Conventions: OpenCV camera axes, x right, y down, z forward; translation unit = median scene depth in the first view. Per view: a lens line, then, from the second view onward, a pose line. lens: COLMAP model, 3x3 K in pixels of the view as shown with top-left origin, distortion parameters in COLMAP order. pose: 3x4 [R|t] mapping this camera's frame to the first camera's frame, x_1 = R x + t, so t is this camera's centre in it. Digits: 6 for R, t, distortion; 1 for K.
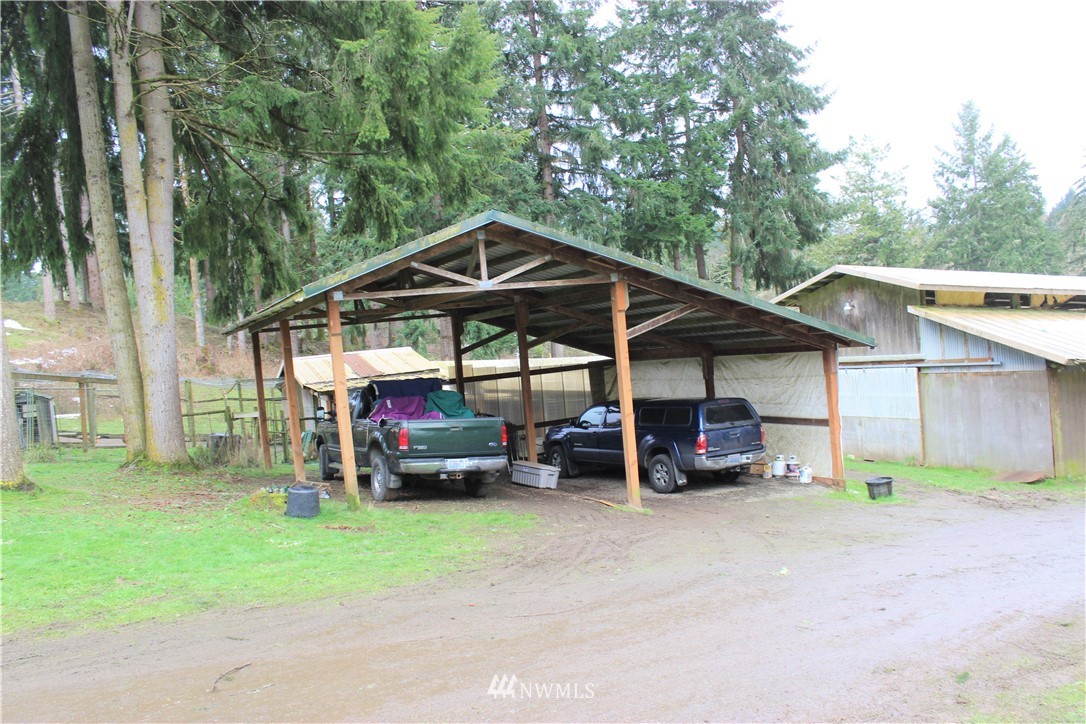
lens RADIAL K [[900.9, 0, 539.5], [0, 900.9, 364.4], [0, 0, 1]] dist [-0.163006, 0.148258]
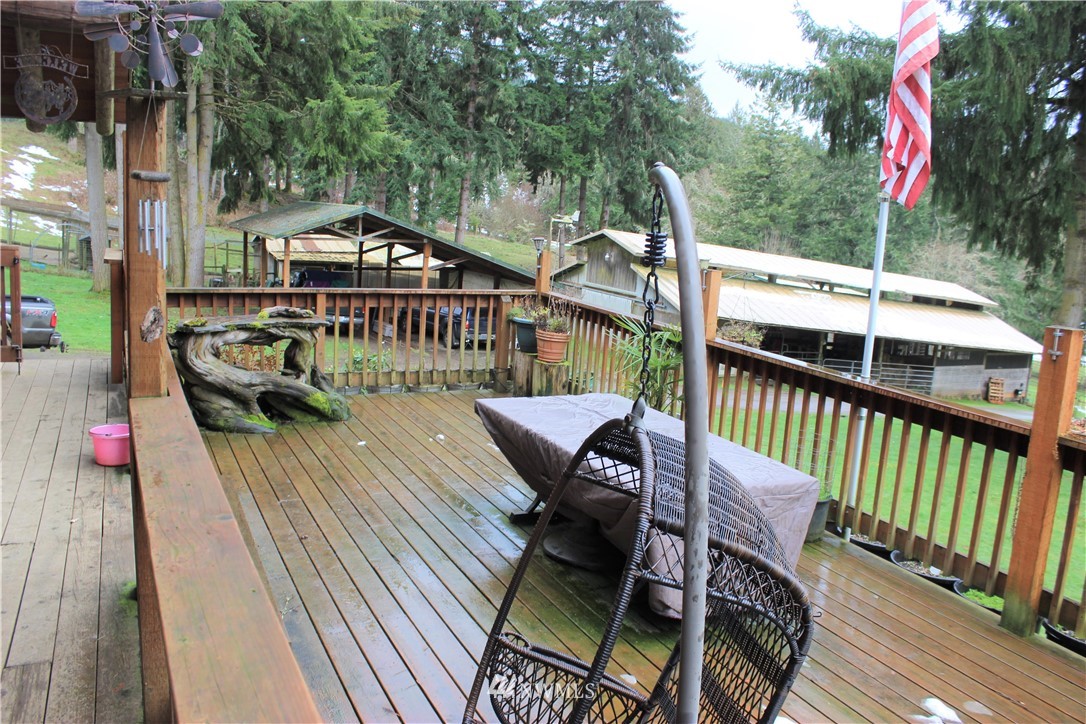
lens RADIAL K [[900.9, 0, 539.5], [0, 900.9, 364.4], [0, 0, 1]] dist [-0.163006, 0.148258]
pose [[0.987743, 0.145536, 0.056420, 0.162564], [-0.152702, 0.975870, 0.156077, -0.109763], [-0.032344, -0.162779, 0.986132, -0.658430]]
